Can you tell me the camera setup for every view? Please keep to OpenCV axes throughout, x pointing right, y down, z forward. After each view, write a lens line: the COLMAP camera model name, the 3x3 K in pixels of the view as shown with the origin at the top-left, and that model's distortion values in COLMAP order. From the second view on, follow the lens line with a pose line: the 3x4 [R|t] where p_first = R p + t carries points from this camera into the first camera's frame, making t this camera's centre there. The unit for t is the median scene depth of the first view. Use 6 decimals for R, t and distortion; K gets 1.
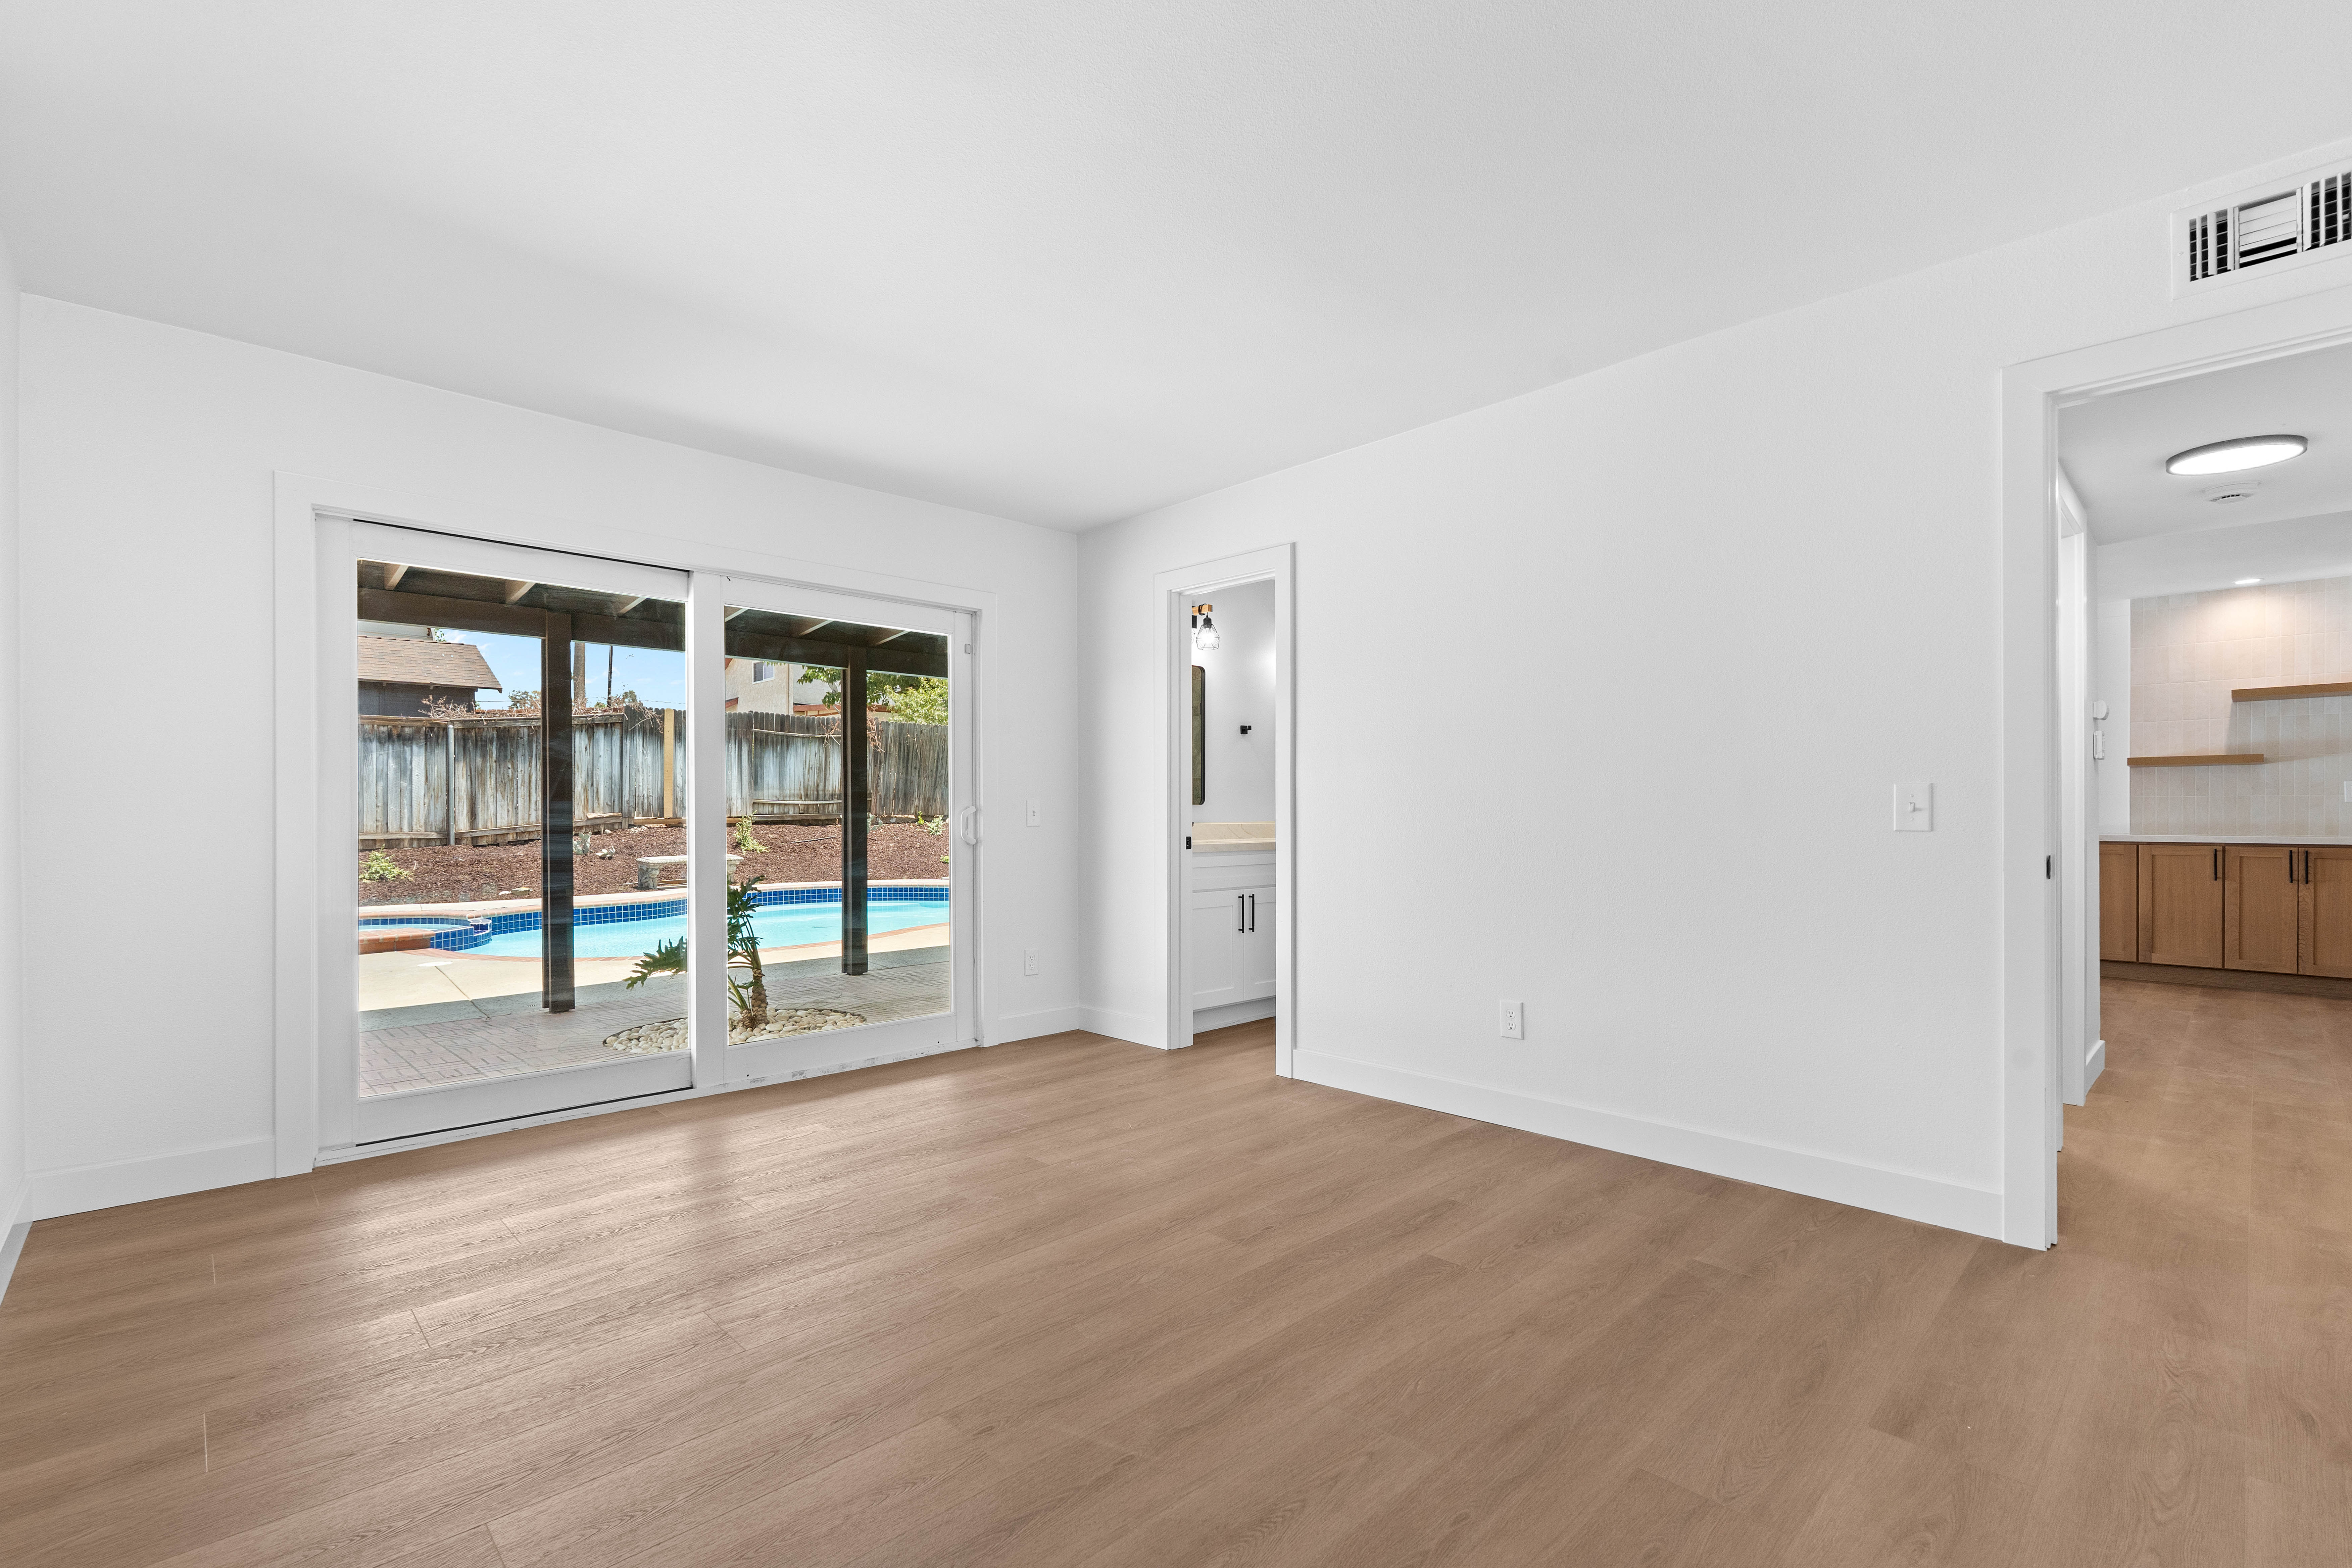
lens RADIAL K [[1047.2, 0, 1182.5], [0, 1047.2, 817.4], [0, 0, 1]] dist [-0.002797, 0.000627]
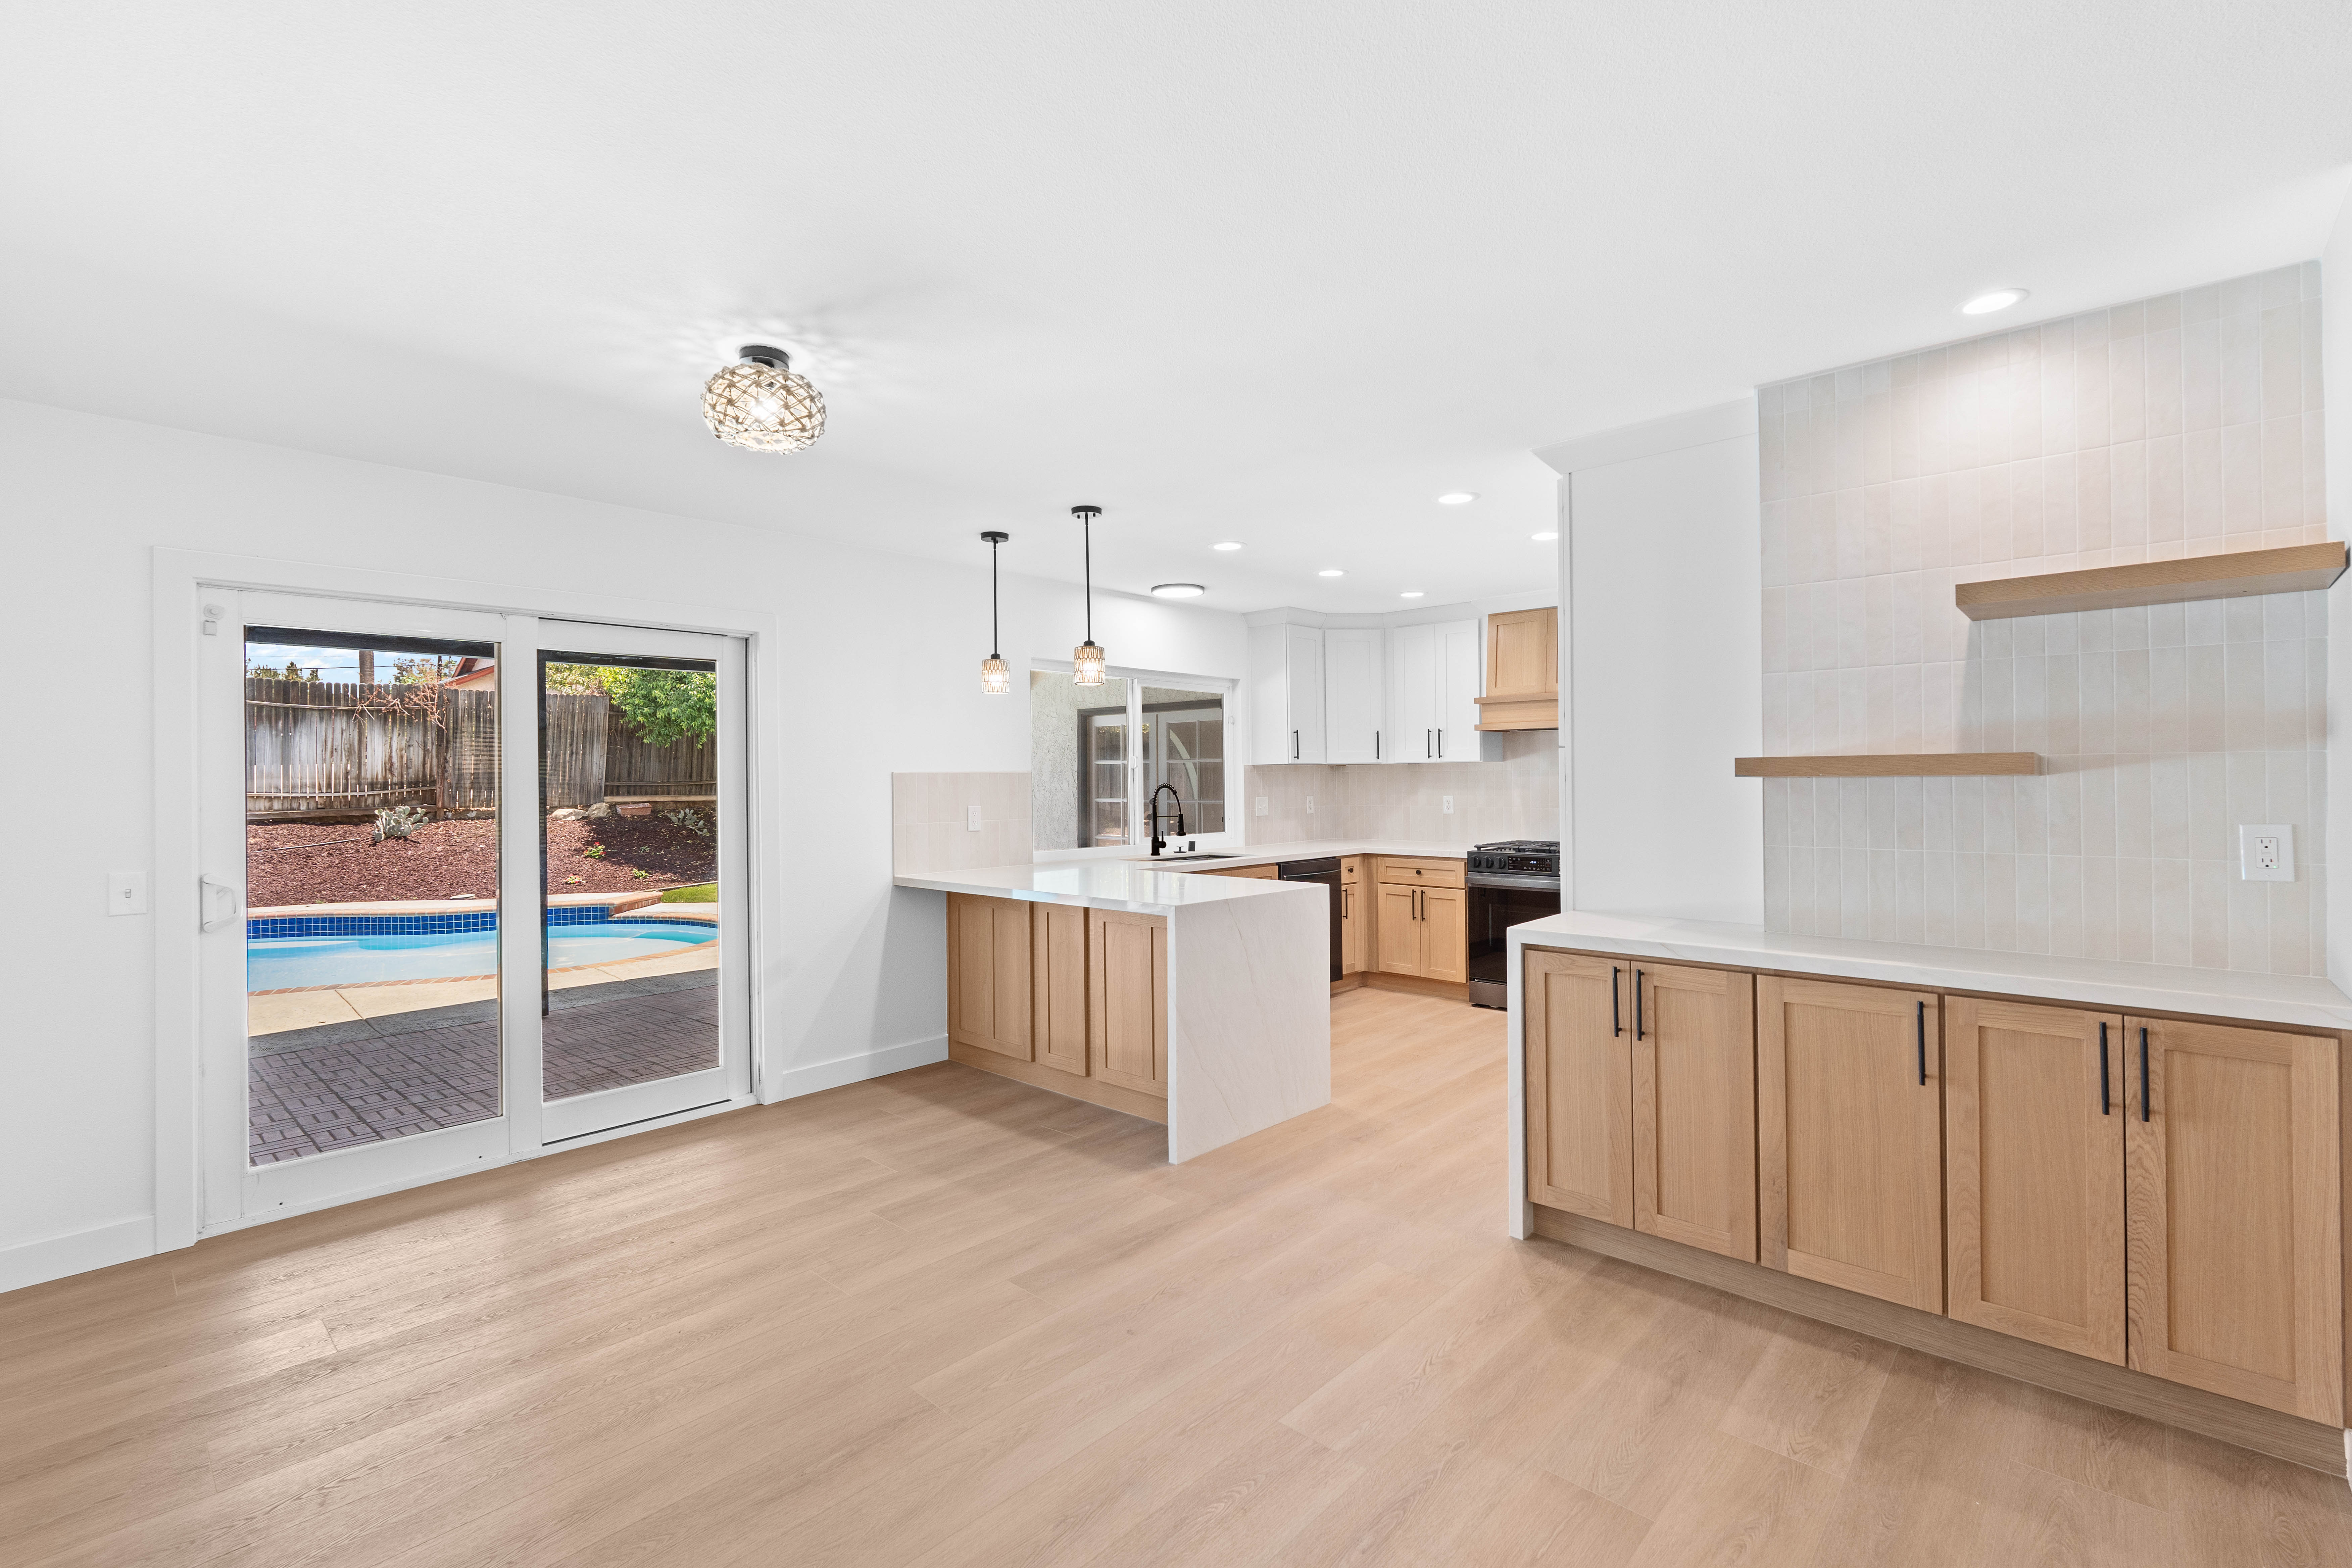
lens RADIAL K [[1047.2, 0, 1171.7], [0, 1047.2, 771.4], [0, 0, 1]] dist [-0.002797, 0.000627]
pose [[0.998871, -0.007711, 0.046878, 0.277445], [0.008293, 0.999891, -0.012229, -0.020429], [-0.046778, 0.012604, 0.998826, 0.250620]]
